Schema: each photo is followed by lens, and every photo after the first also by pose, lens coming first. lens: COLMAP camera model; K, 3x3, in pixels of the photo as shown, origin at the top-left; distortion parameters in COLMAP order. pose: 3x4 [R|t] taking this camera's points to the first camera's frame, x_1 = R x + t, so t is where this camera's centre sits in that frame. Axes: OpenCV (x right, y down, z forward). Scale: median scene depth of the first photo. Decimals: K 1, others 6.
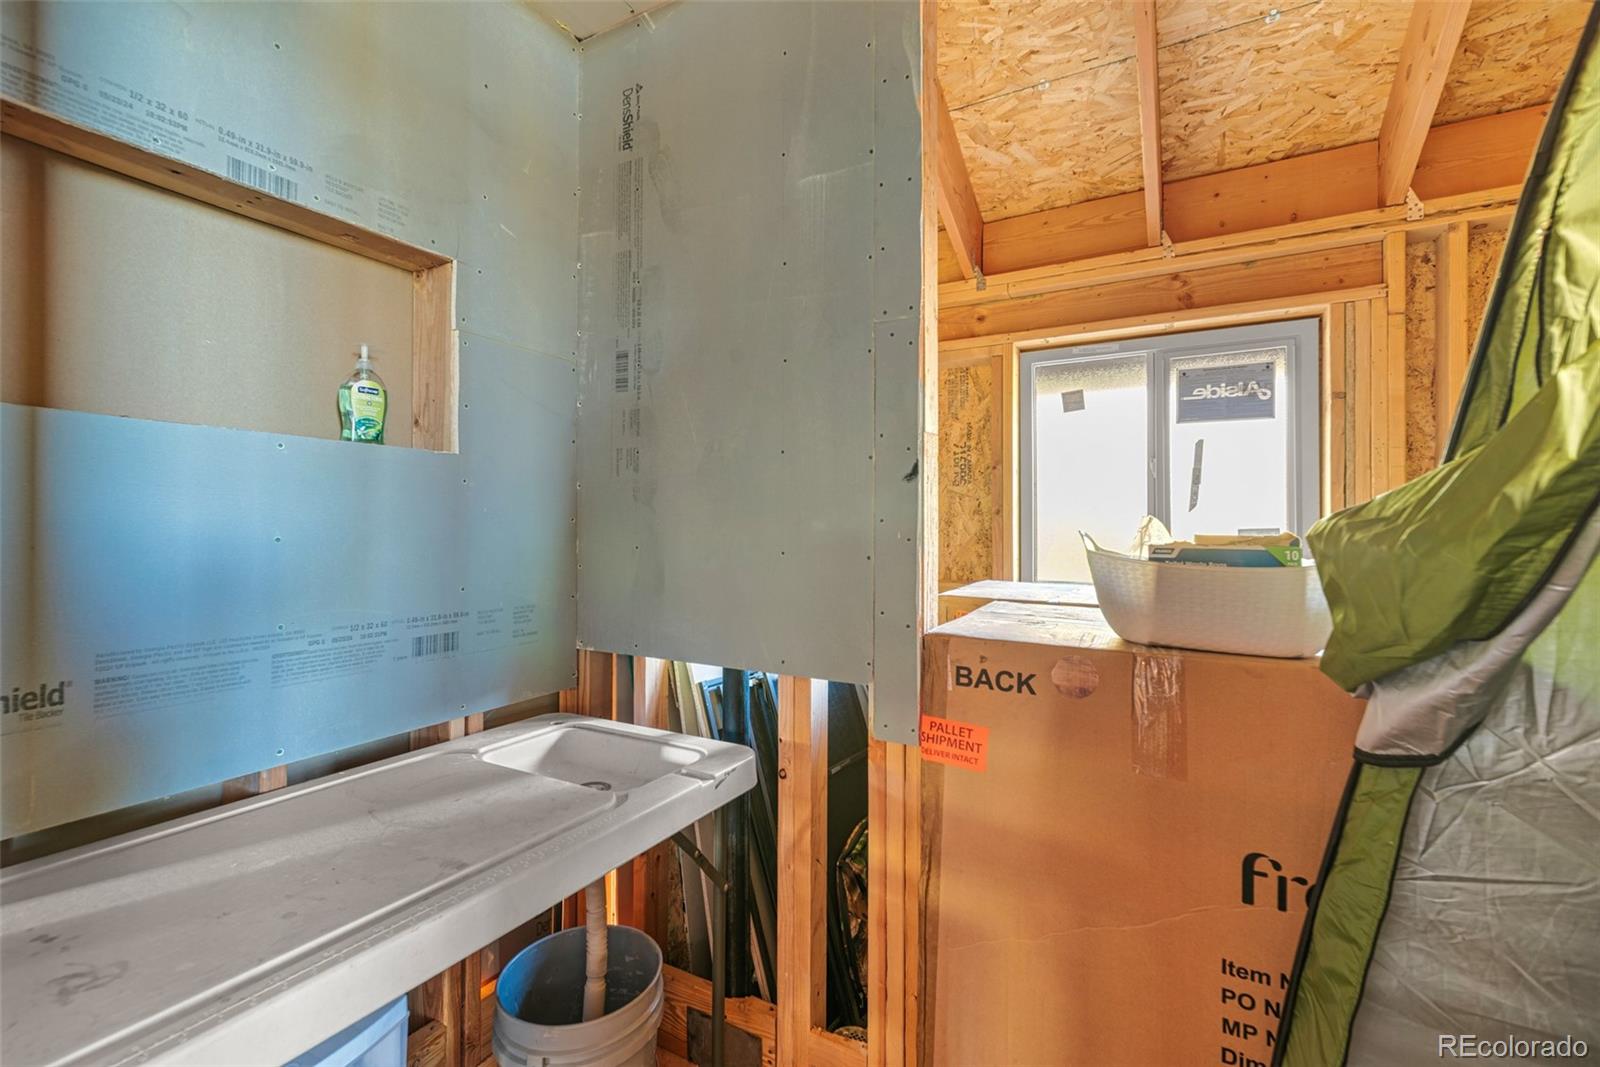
lens RADIAL K [[695.9, 0, 793.2], [0, 695.9, 523.9], [0, 0, 1]] dist [0.008307, -0.000022]
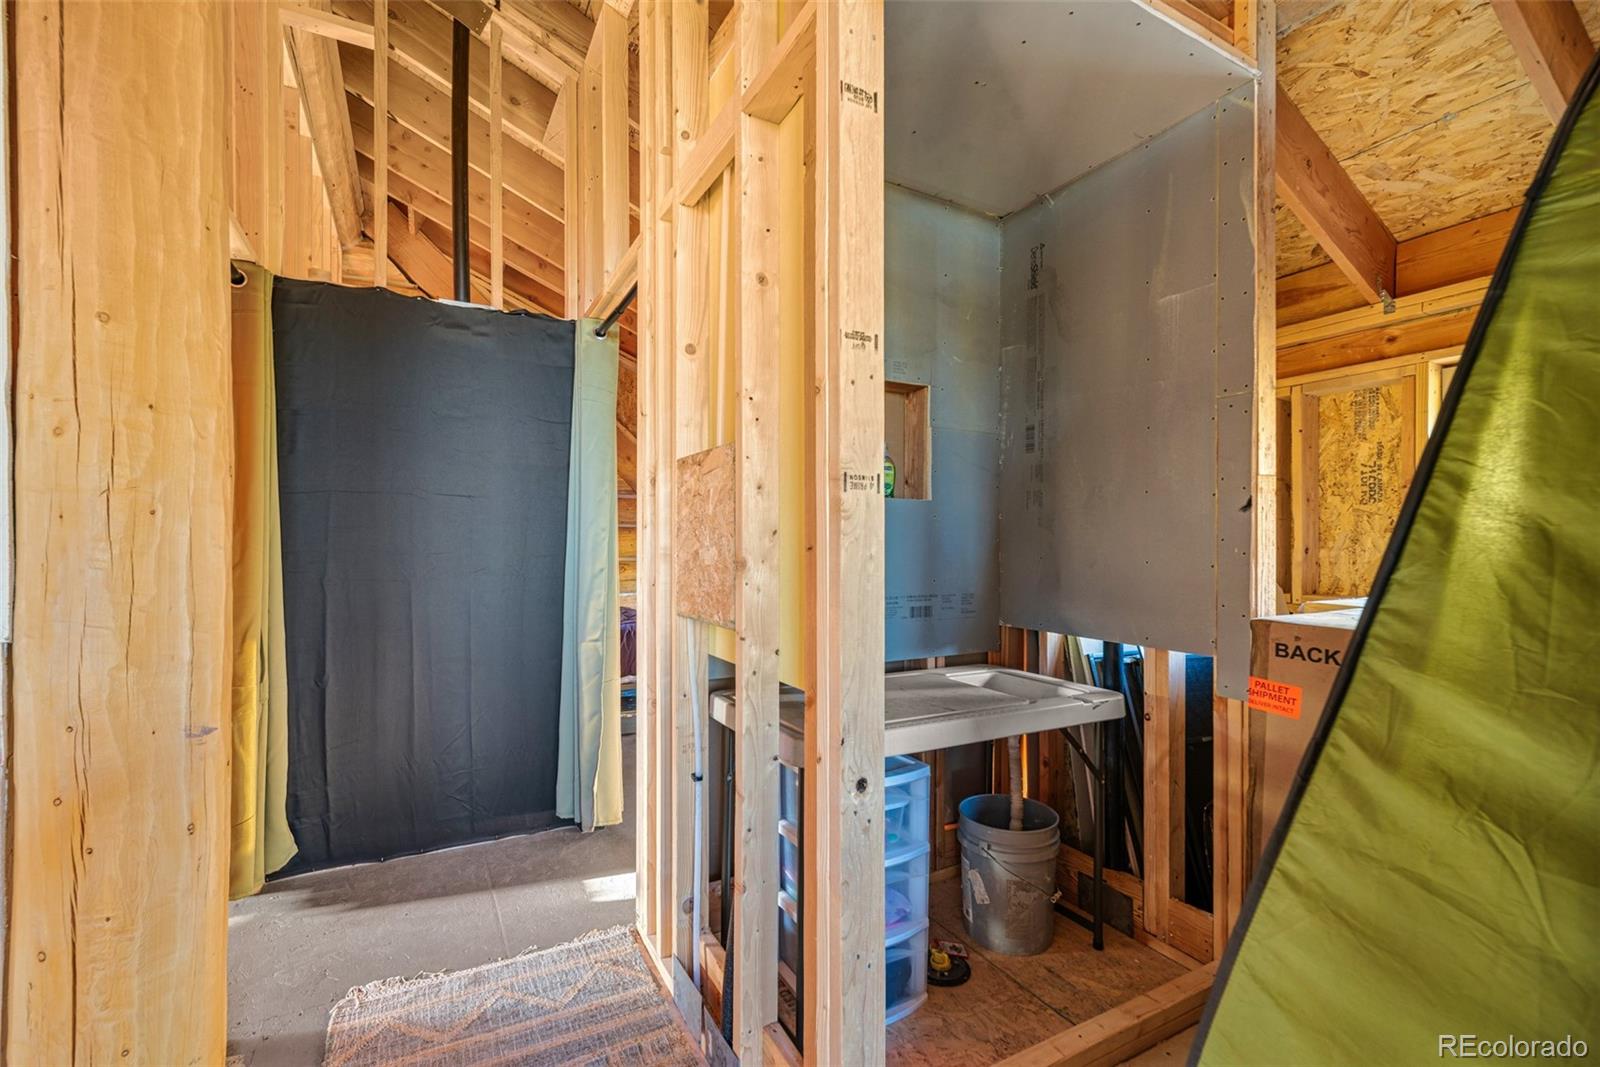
lens RADIAL K [[695.9, 0, 796.6], [0, 695.9, 536.4], [0, 0, 1]] dist [0.008307, -0.000022]
pose [[0.849470, -0.003710, -0.527624, 0.121828], [0.000275, 0.999978, -0.006590, -0.002254], [0.527637, 0.005453, 0.849452, -0.558899]]
